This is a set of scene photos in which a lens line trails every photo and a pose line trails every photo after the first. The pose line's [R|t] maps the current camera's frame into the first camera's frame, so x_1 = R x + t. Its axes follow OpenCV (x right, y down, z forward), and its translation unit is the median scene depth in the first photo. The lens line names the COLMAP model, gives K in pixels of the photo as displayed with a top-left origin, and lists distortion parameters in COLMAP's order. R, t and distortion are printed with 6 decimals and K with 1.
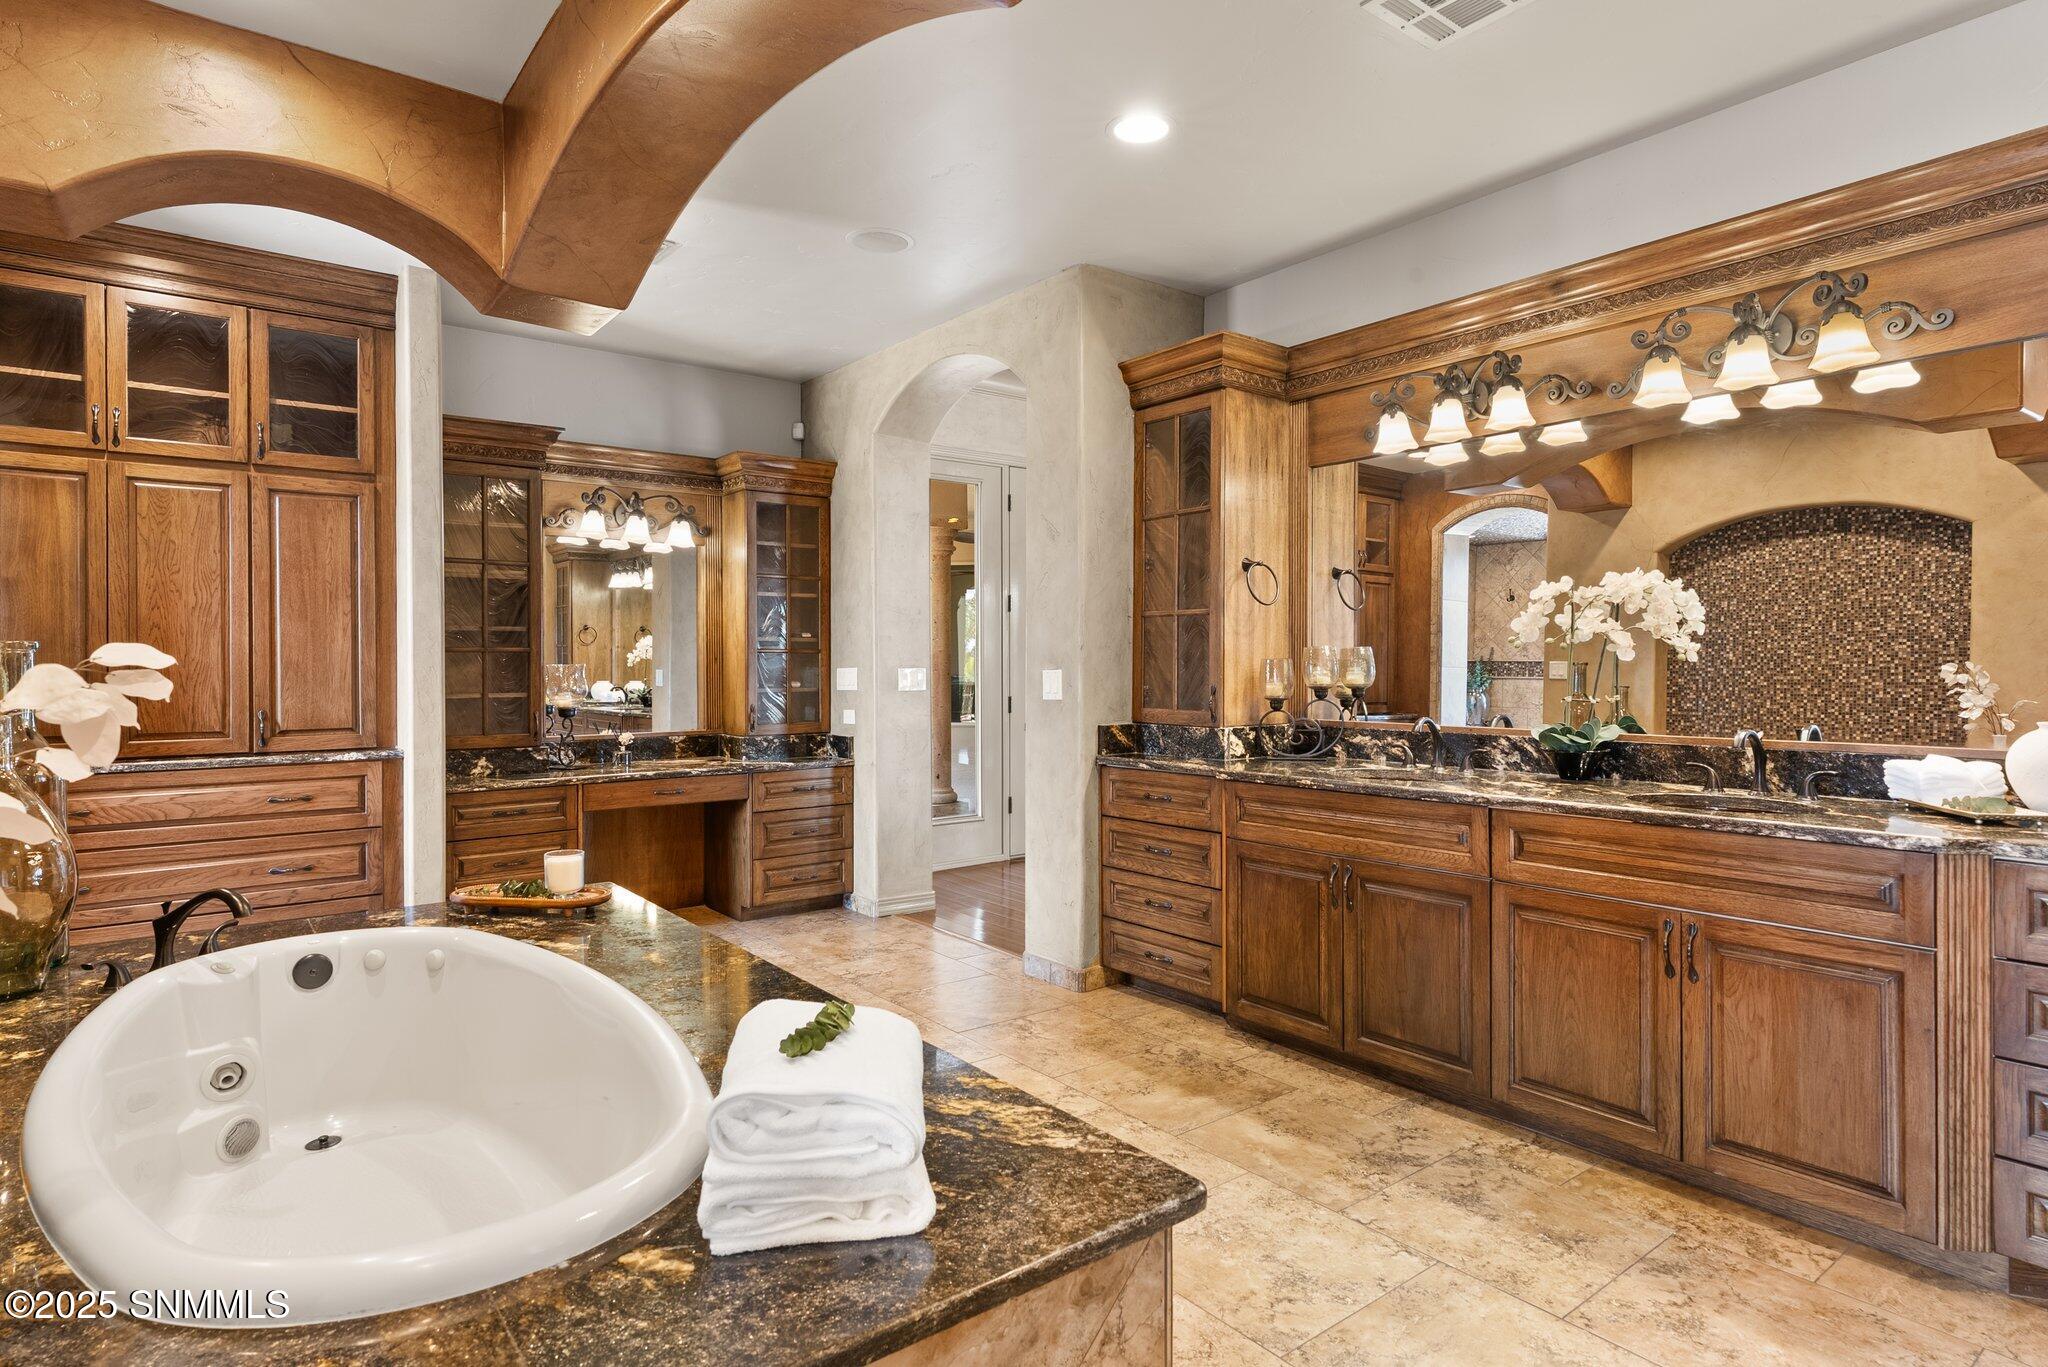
lens RADIAL K [[1067.6, 0, 1029.4], [0, 1067.6, 663.2], [0, 0, 1]] dist [-0.005224, -0.000745]
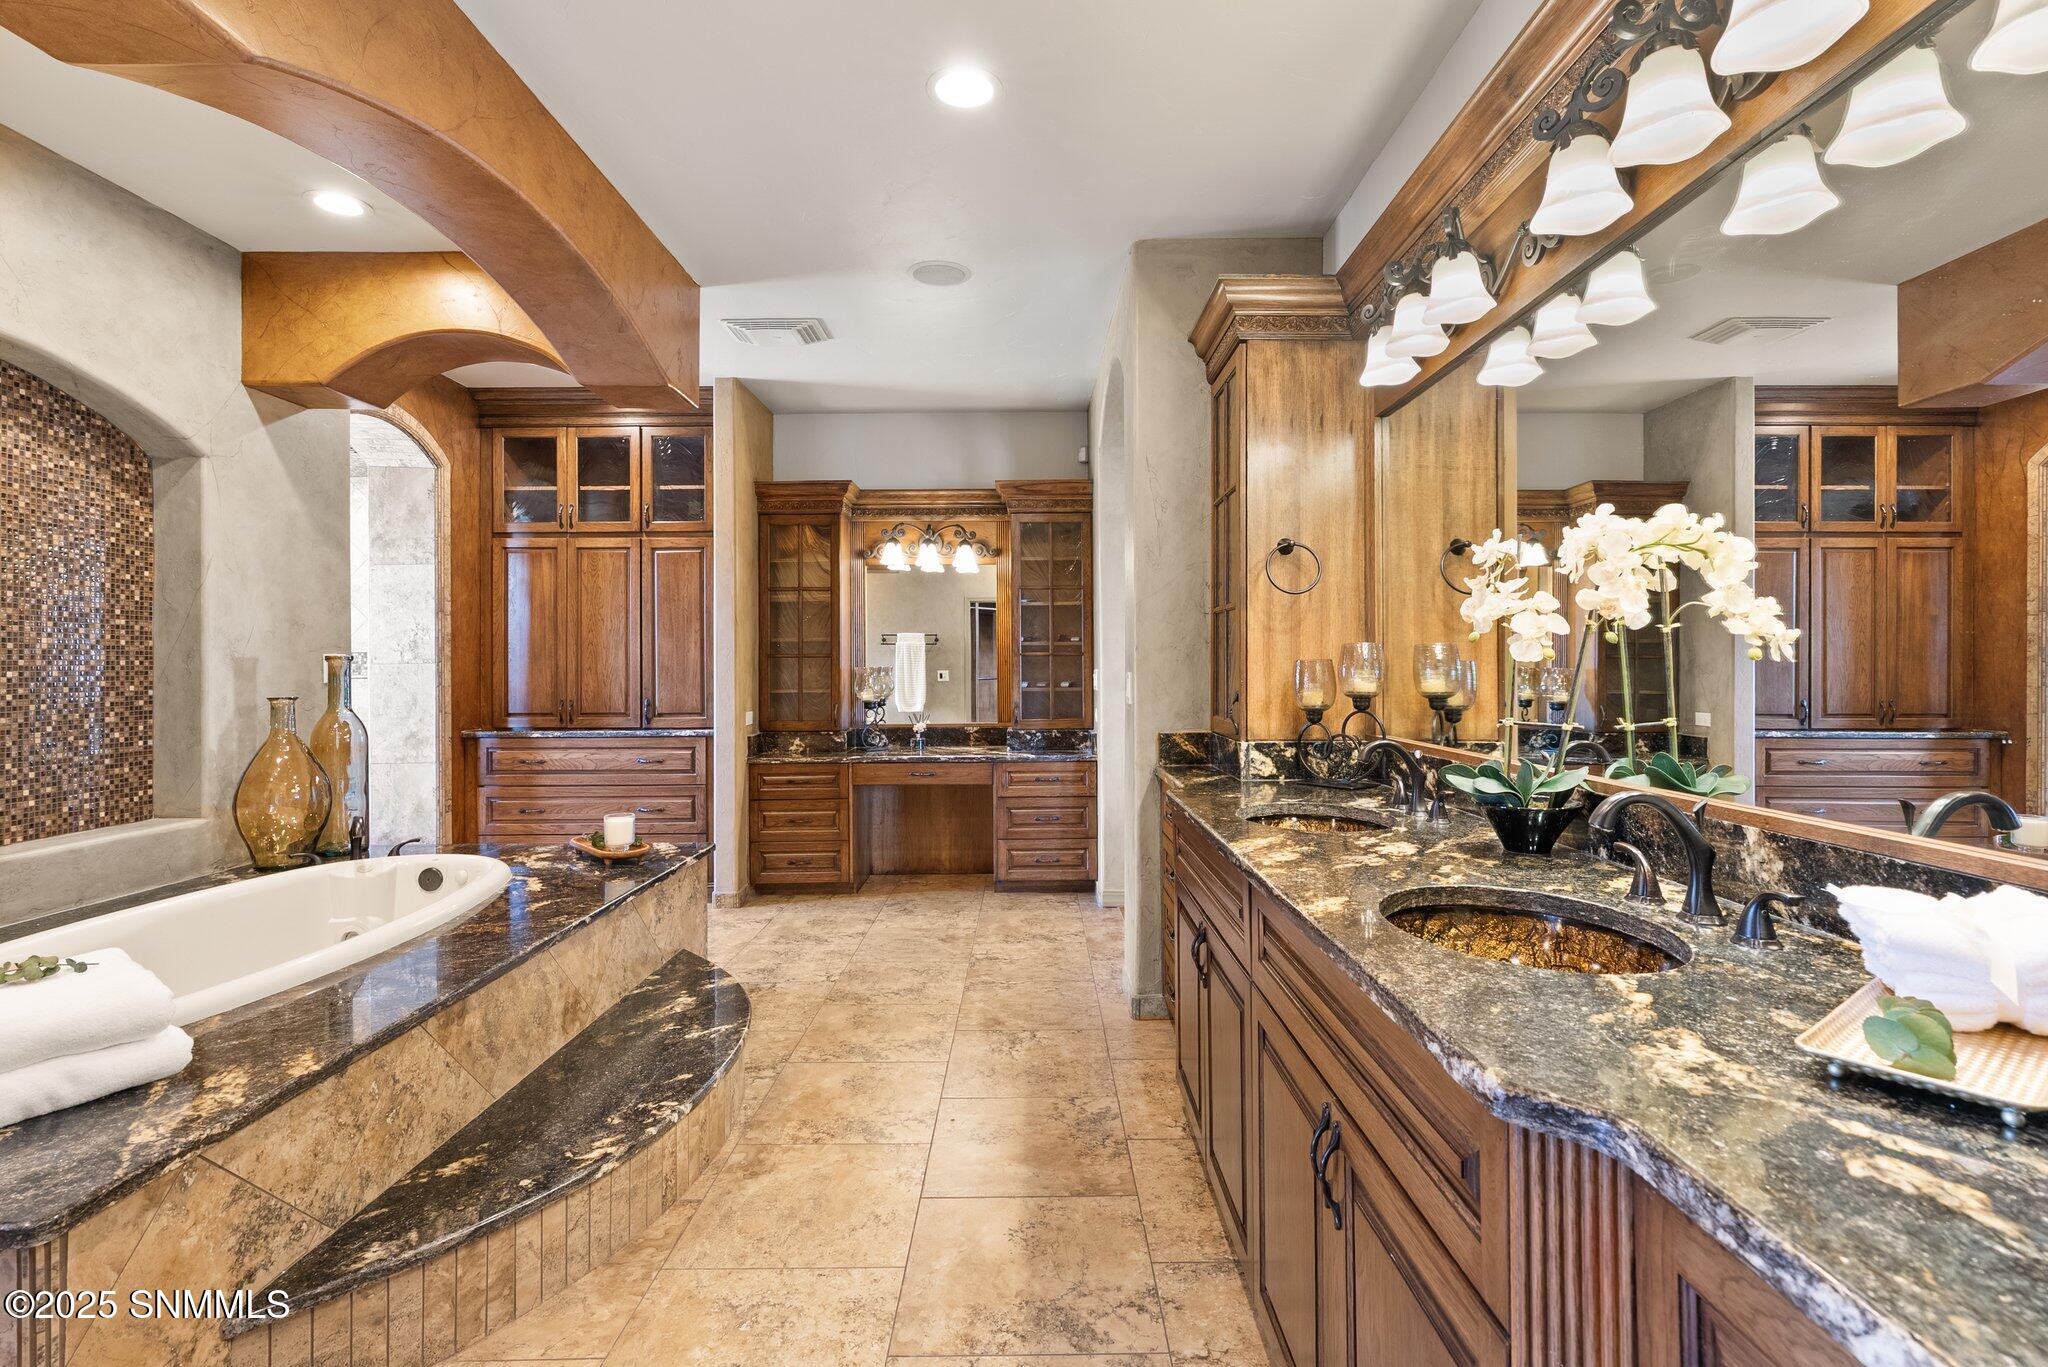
lens RADIAL K [[931.9, 0, 1023.7], [0, 931.9, 649.9], [0, 0, 1]] dist [-0.007741, 0.004542]
pose [[0.795849, -0.012937, -0.605357, 0.458686], [0.005387, 0.999883, -0.014286, -0.002335], [0.605471, 0.008108, 0.795826, 0.288362]]
